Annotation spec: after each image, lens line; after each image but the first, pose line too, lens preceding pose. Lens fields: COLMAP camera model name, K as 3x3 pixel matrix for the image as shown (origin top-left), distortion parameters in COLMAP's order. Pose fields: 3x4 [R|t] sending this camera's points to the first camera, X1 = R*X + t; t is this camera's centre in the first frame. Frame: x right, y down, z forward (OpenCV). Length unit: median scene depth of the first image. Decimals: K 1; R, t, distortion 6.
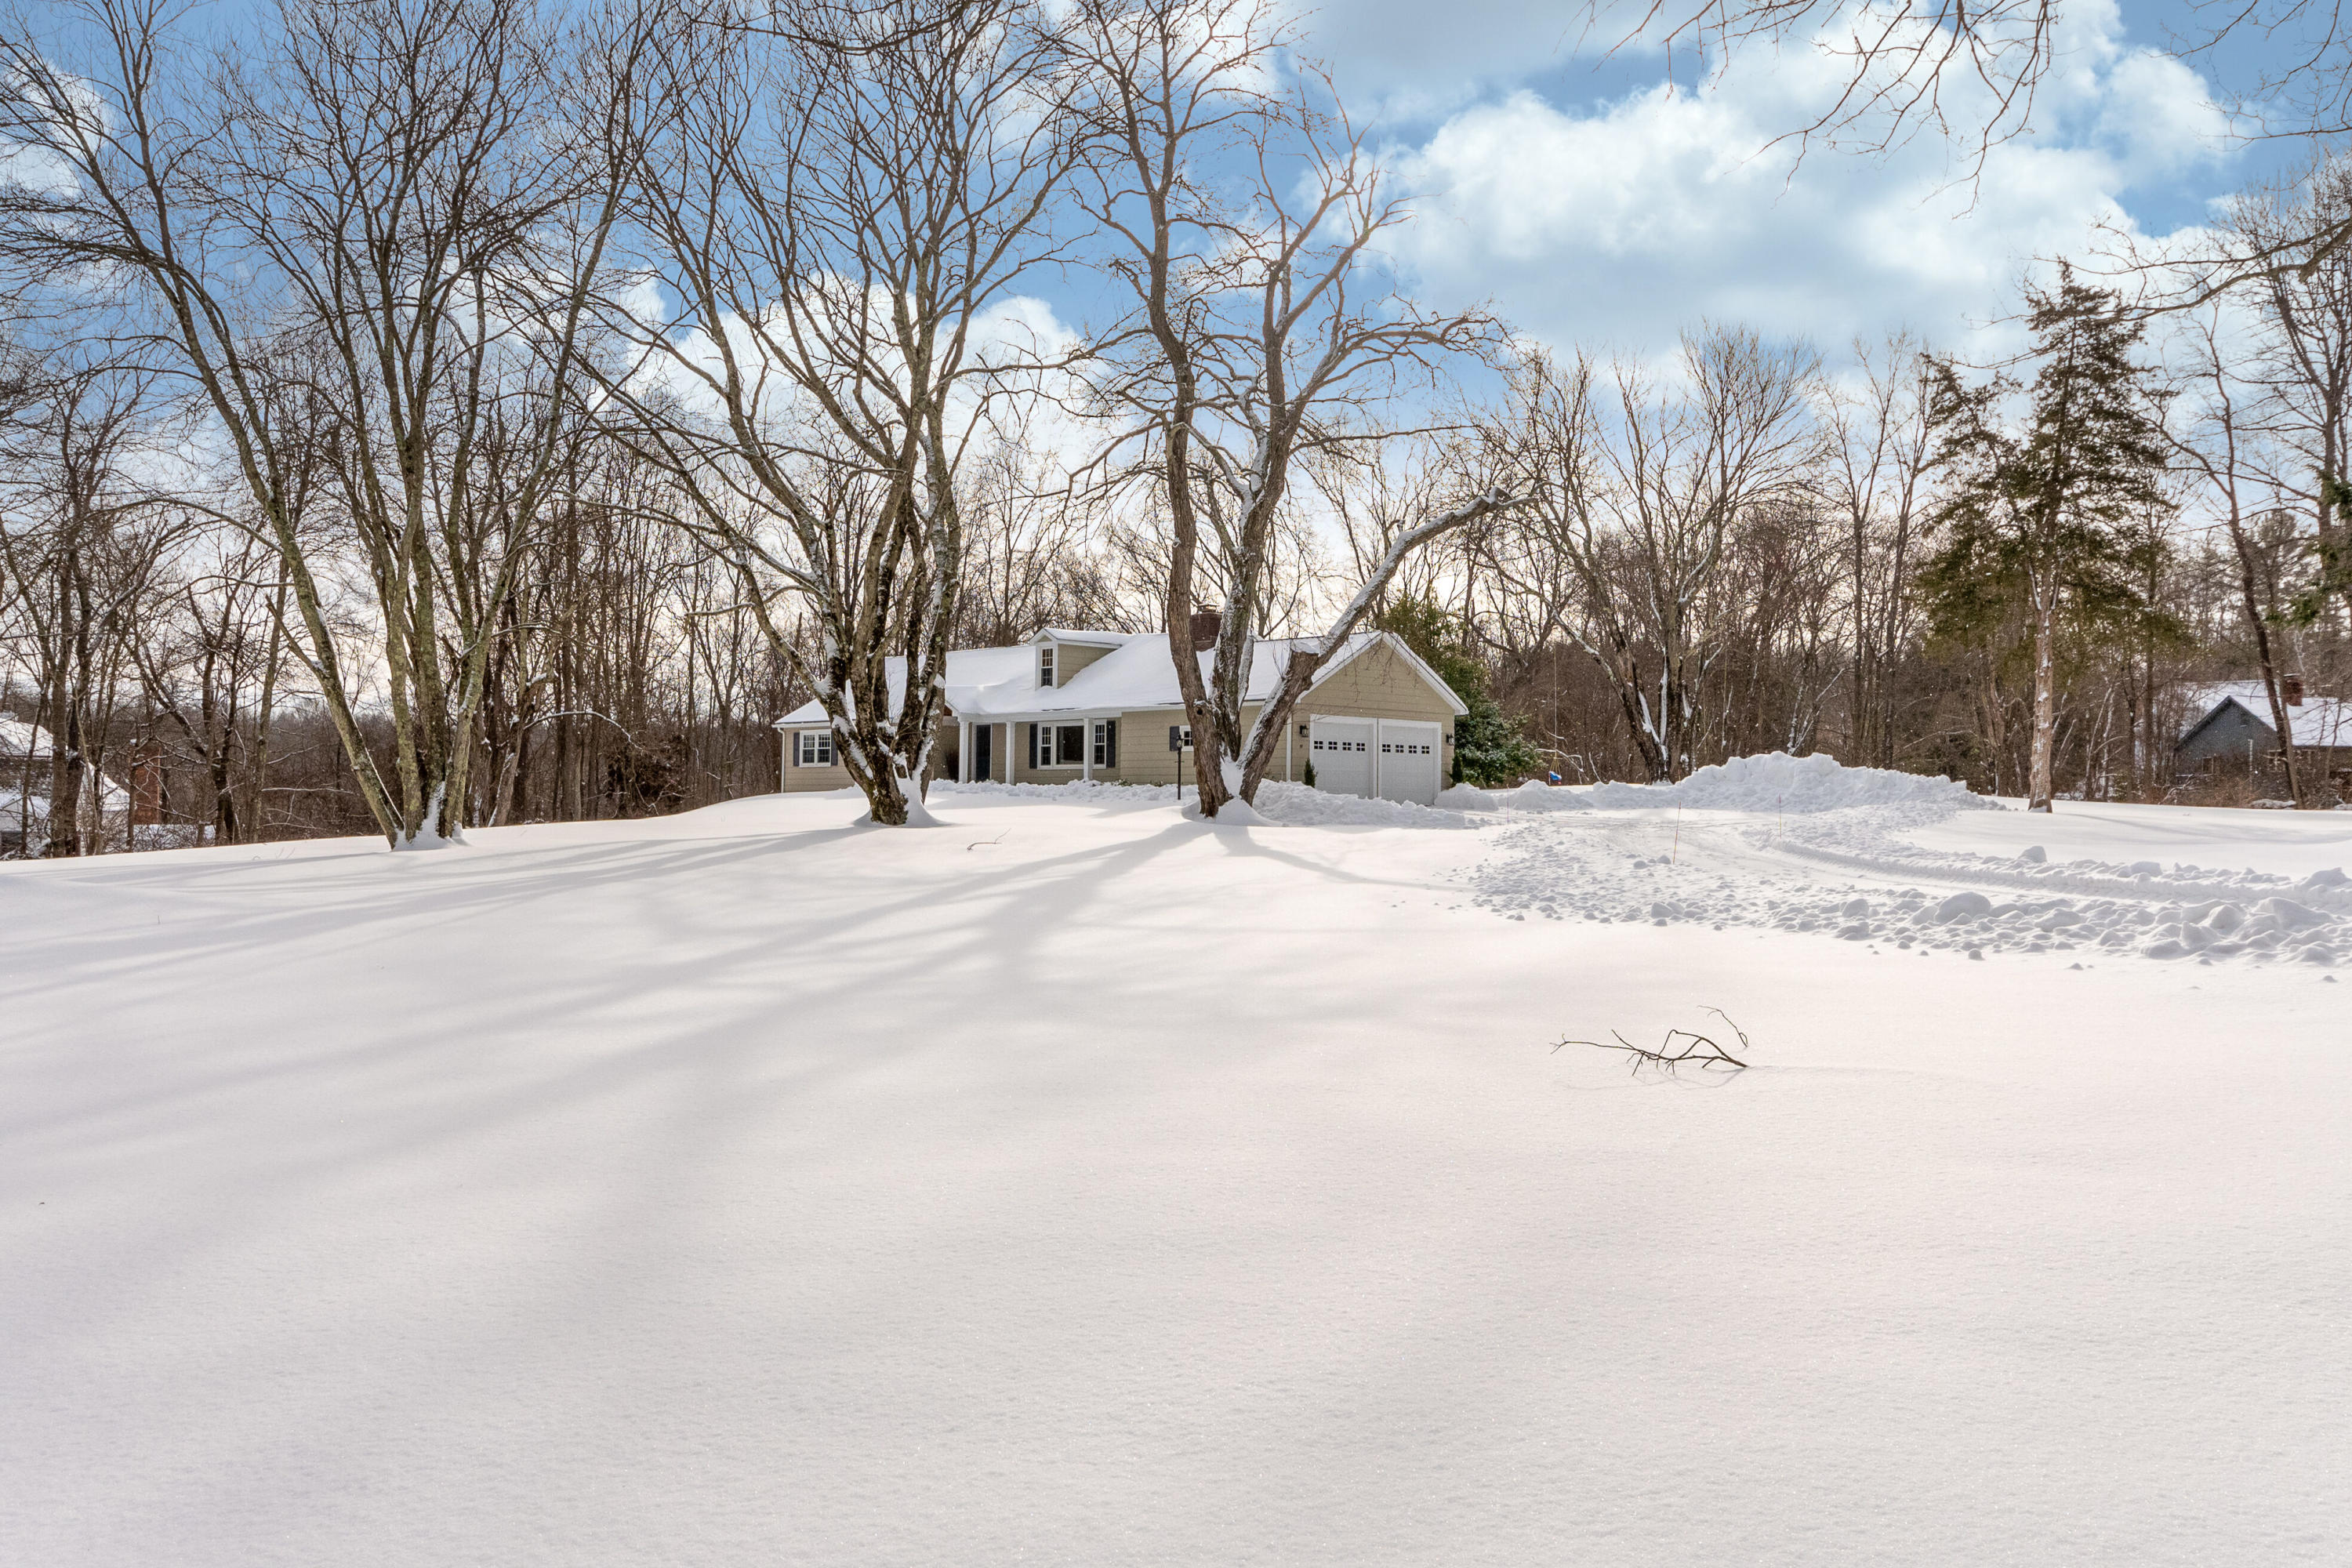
lens RADIAL K [[1038.6, 0, 1157.0], [0, 1038.6, 792.4], [0, 0, 1]] dist [-0.000534, -0.000340]
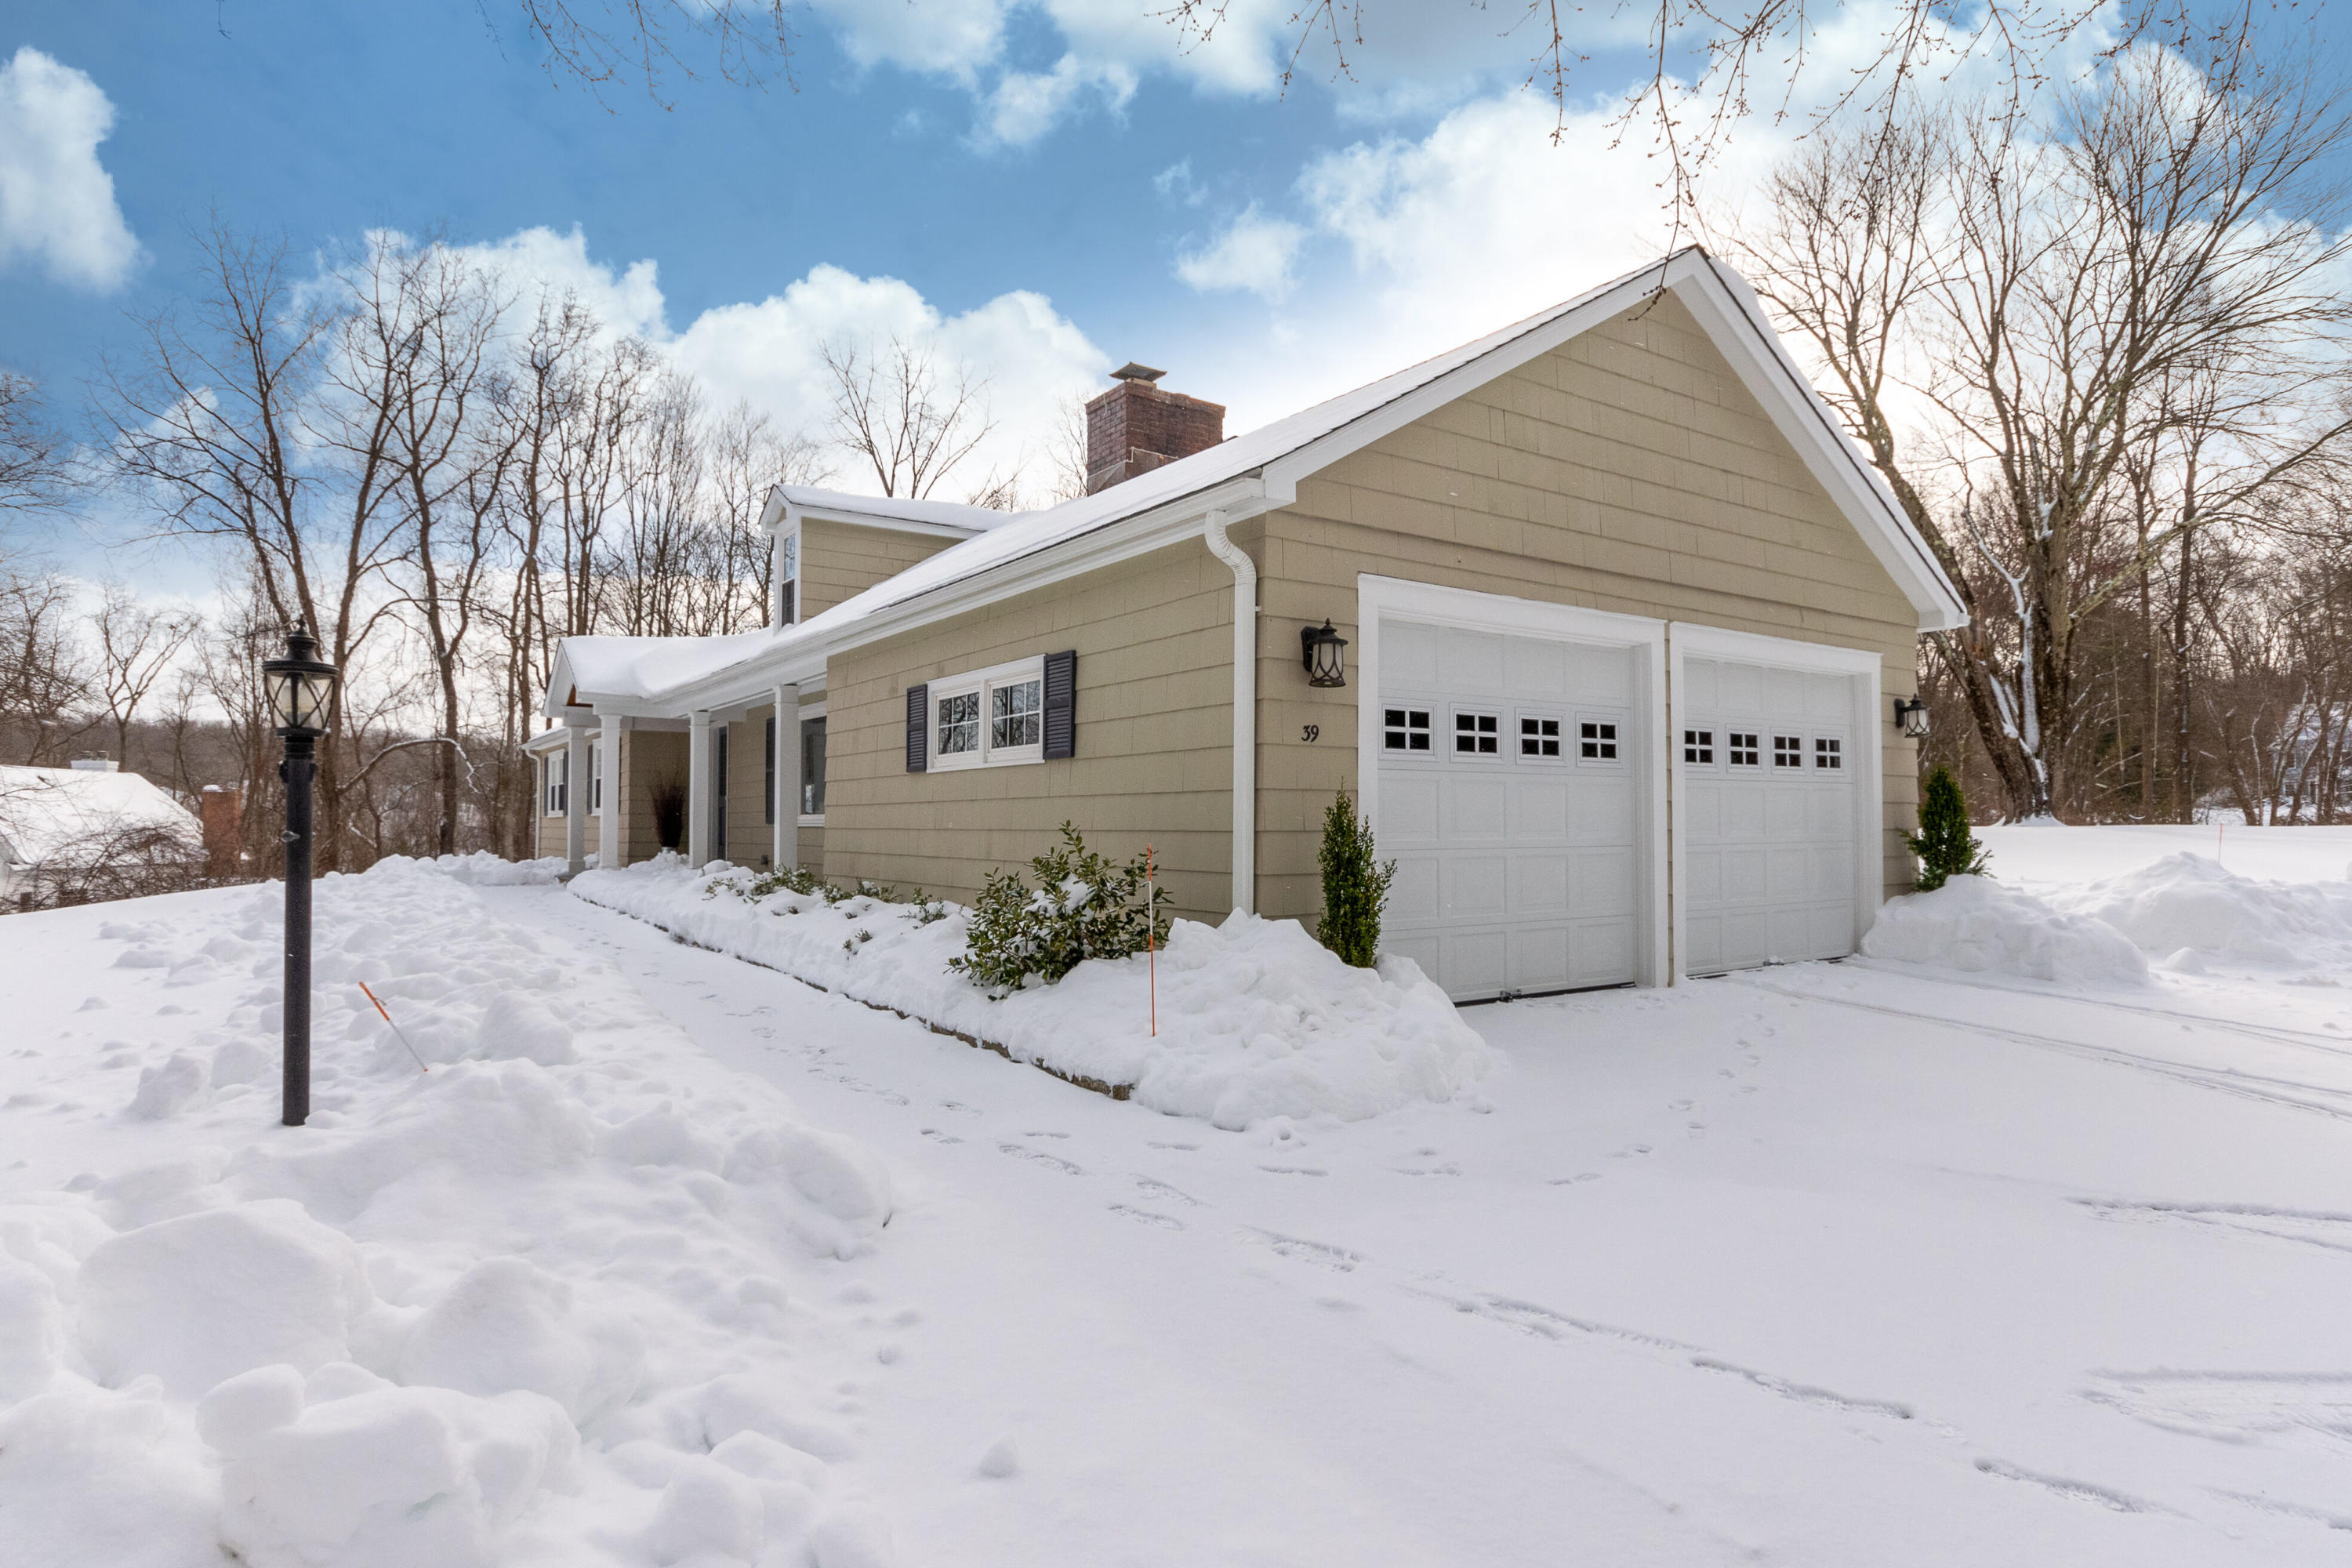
lens RADIAL K [[1038.6, 0, 1157.0], [0, 1038.6, 792.4], [0, 0, 1]] dist [-0.000534, -0.000340]
pose [[0.990890, -0.018655, -0.133378, 0.104393], [0.014014, 0.999266, -0.035647, -0.020454], [0.133945, 0.033453, 0.990424, 0.615178]]
